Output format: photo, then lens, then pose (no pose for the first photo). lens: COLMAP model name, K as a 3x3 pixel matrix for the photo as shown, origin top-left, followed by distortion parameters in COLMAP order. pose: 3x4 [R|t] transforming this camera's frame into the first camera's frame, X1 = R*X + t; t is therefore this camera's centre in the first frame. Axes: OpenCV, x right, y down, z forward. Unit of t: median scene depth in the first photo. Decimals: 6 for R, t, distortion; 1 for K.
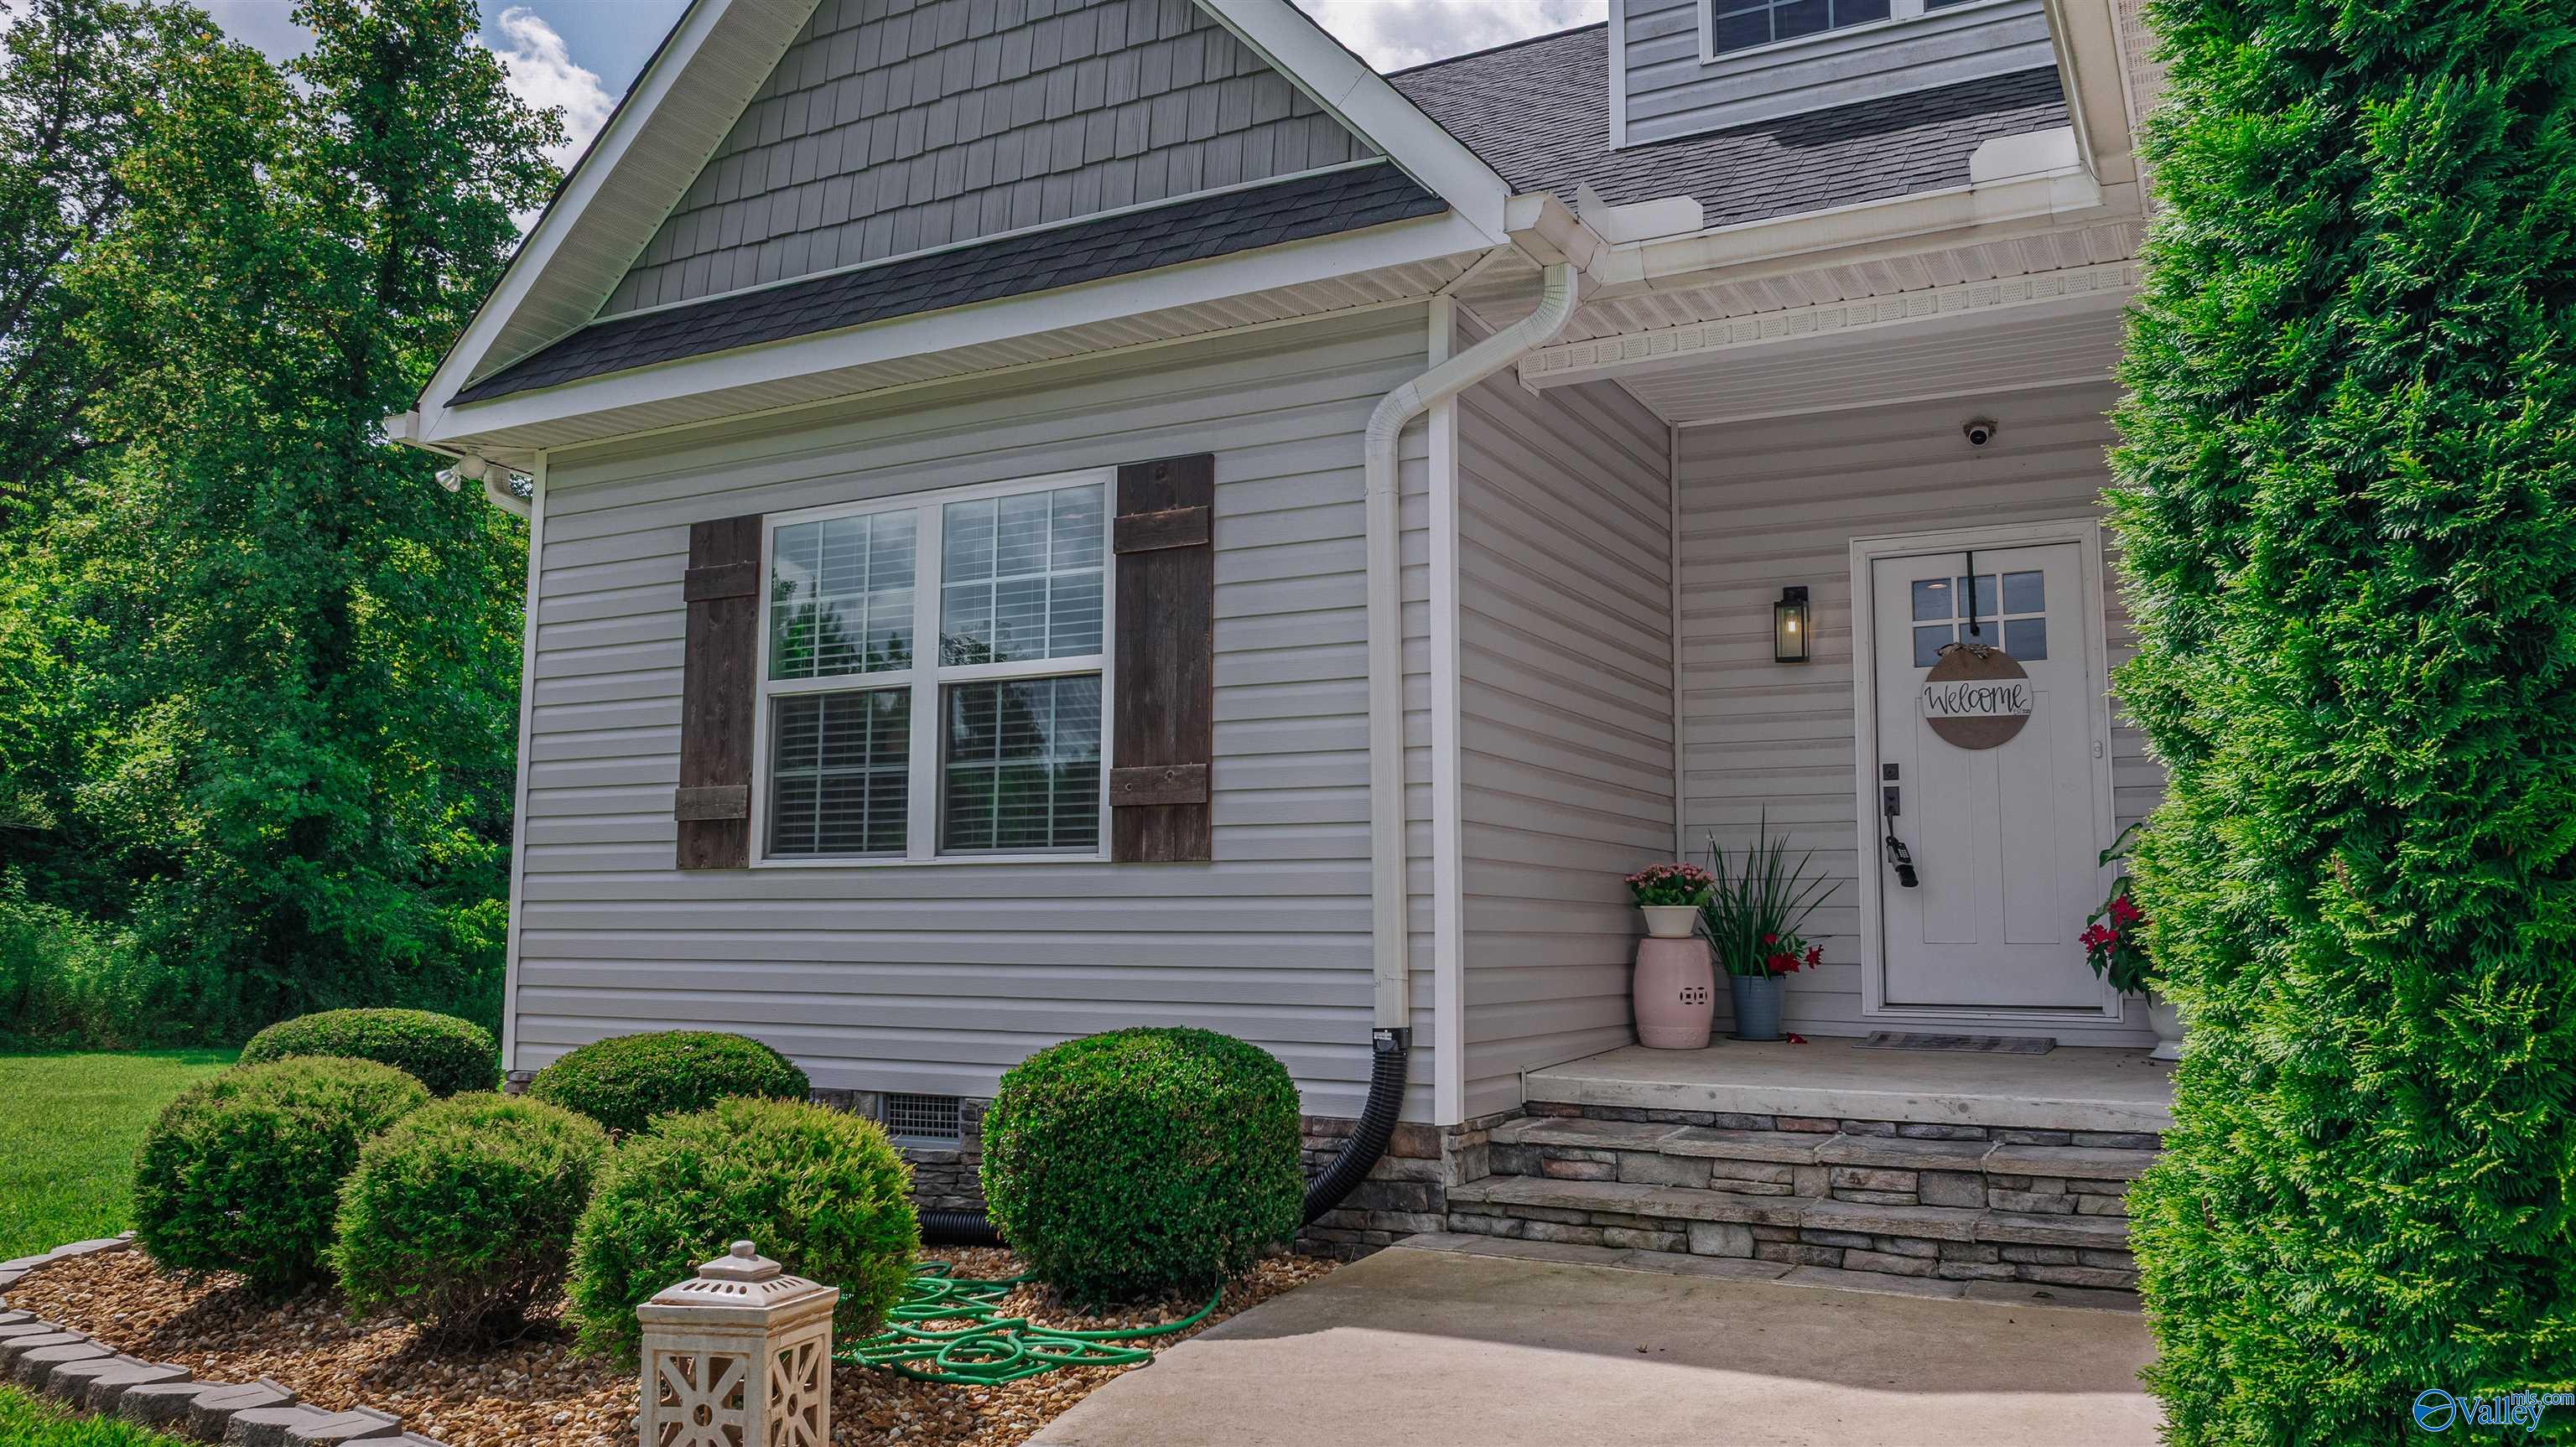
lens RADIAL K [[1839.3, 0, 1300.8], [0, 1839.3, 714.9], [0, 0, 1]] dist [-0.021585, -0.001988]
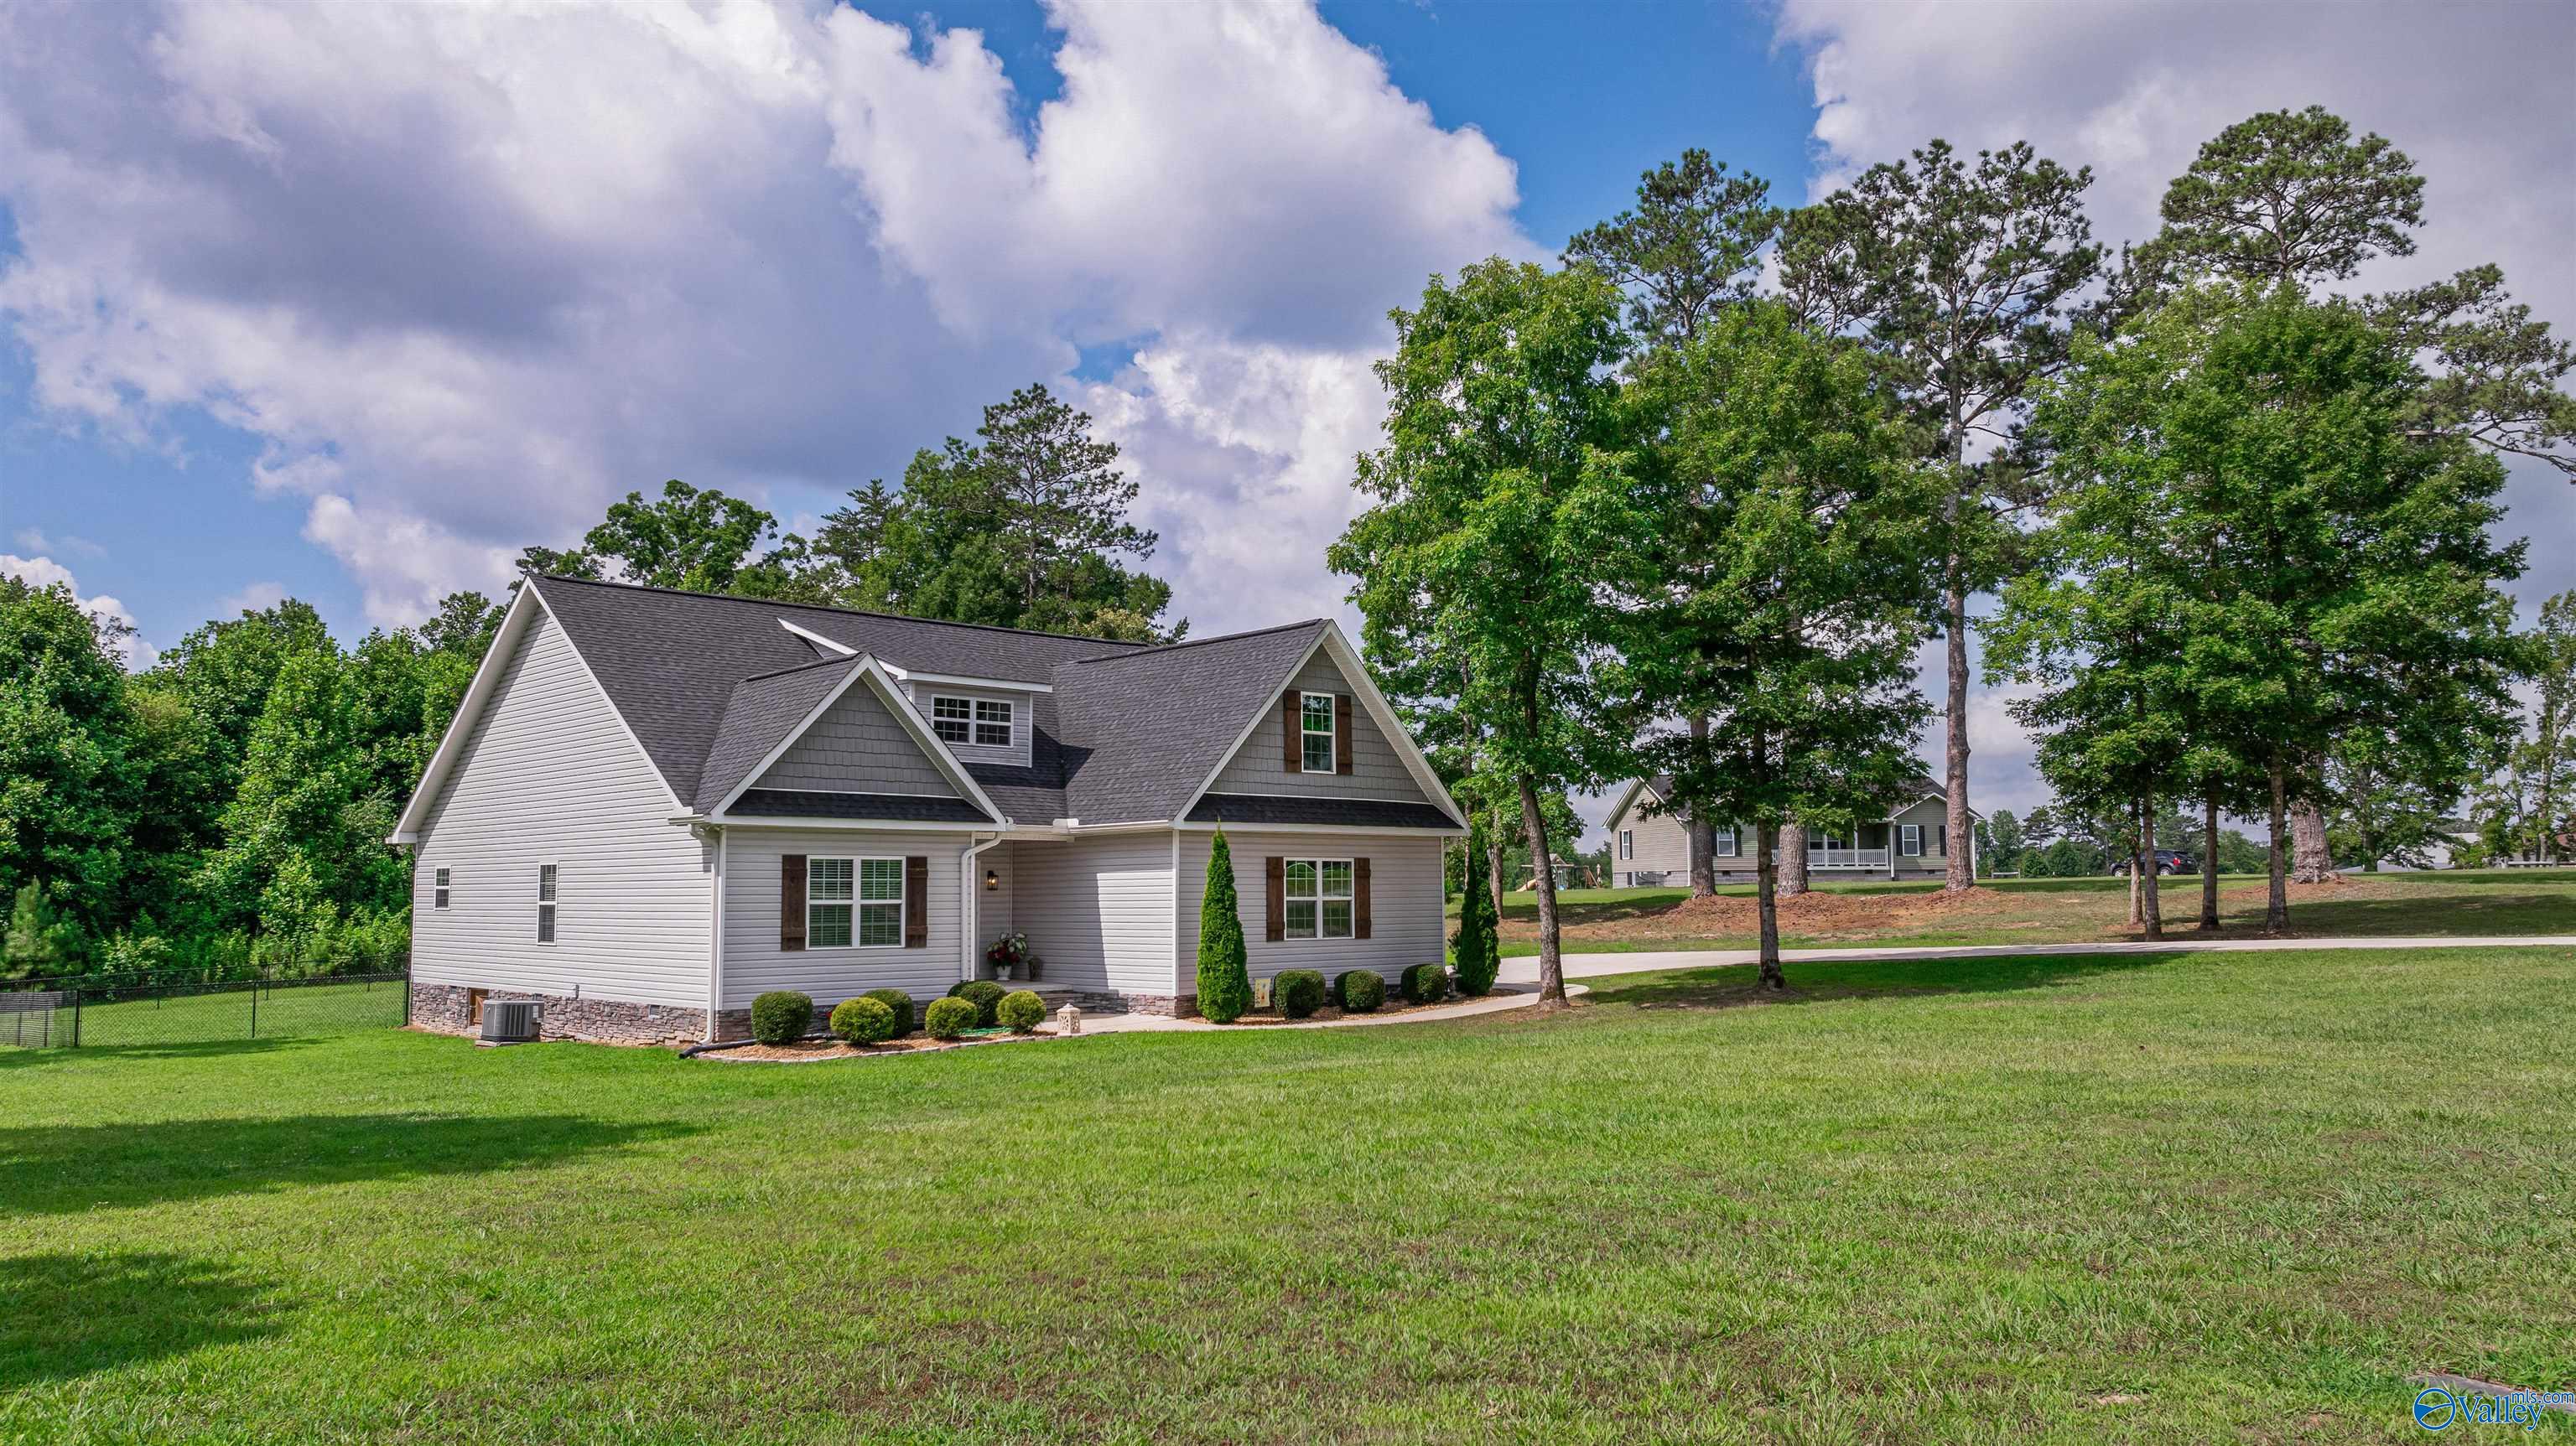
lens RADIAL K [[1846.7, 0, 1288.0], [0, 1846.7, 723.0], [0, 0, 1]] dist [-0.001444, 0.002634]
pose [[0.331297, 0.083375, 0.939836, -3.988843], [-0.102944, 0.993336, -0.051833, -0.319421], [-0.937894, -0.079578, 0.337672, -1.324523]]
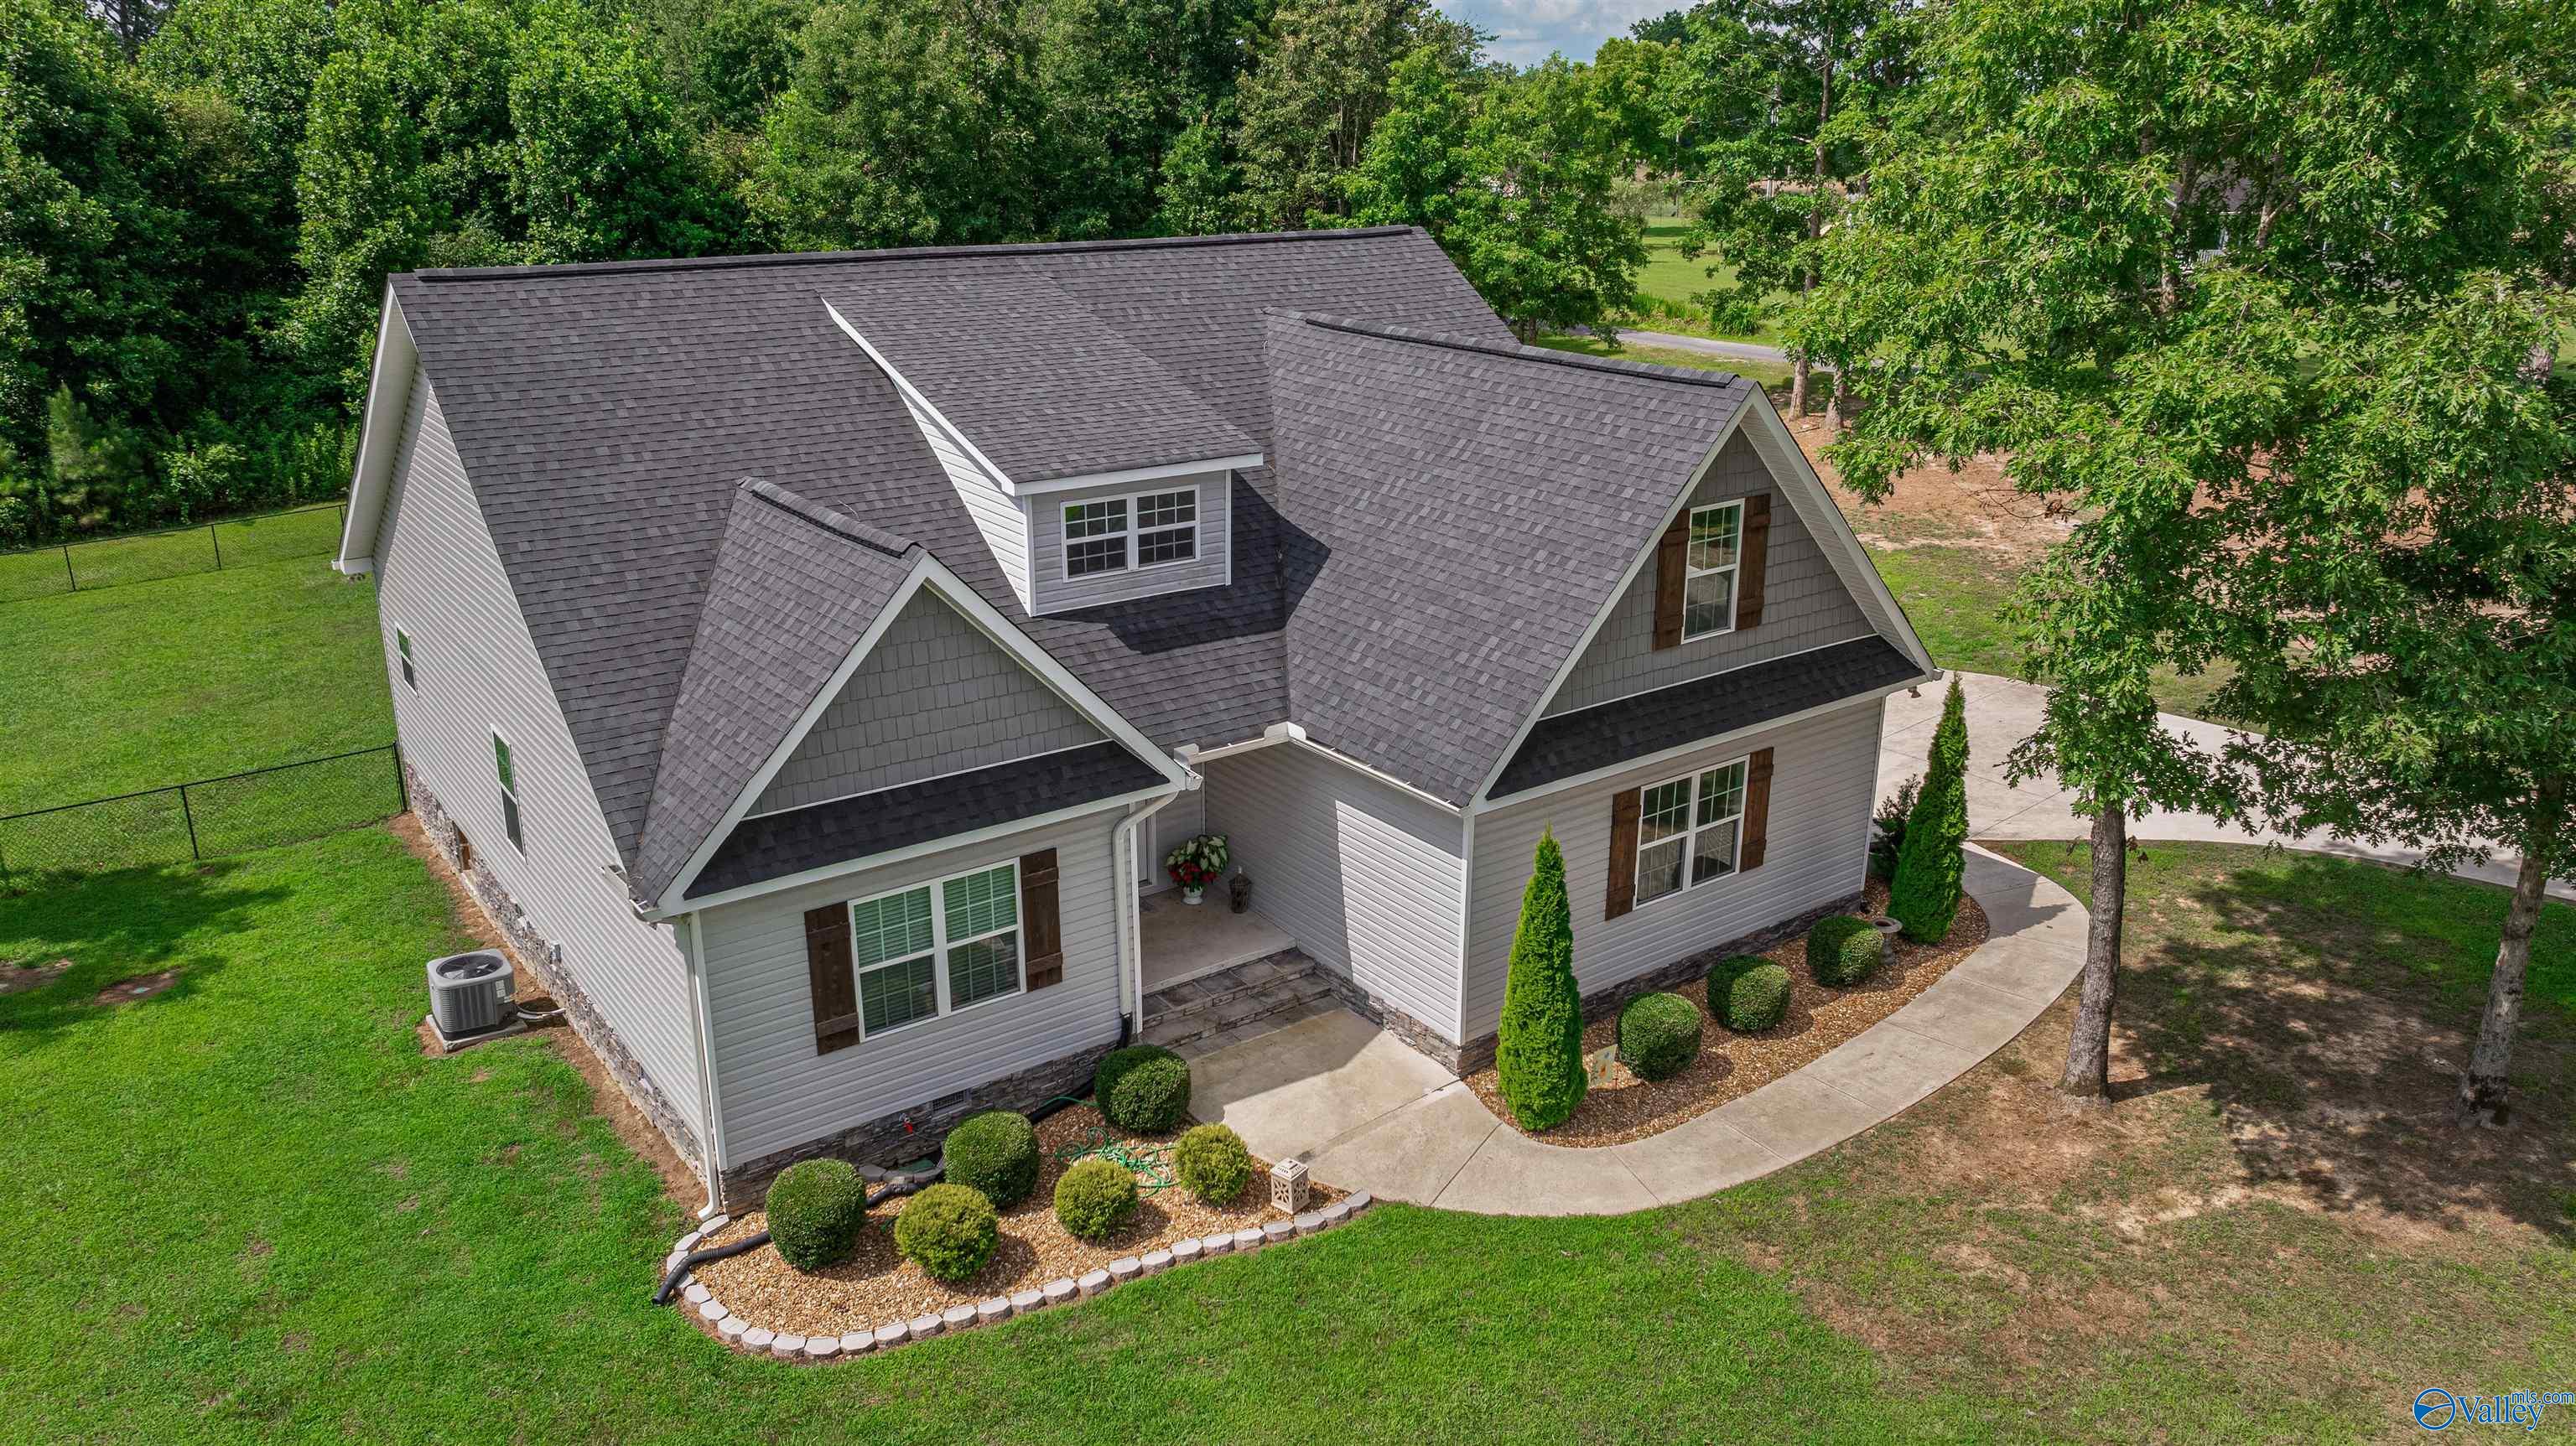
lens RADIAL K [[1802.4, 0, 1298.1], [0, 1802.4, 715.8], [0, 0, 1]] dist [-0.021643, 0.038820]
pose [[0.437746, -0.288216, 0.851652, -2.067125], [-0.108711, 0.923312, 0.368344, -1.319091], [-0.892502, -0.253825, 0.372844, -0.261643]]
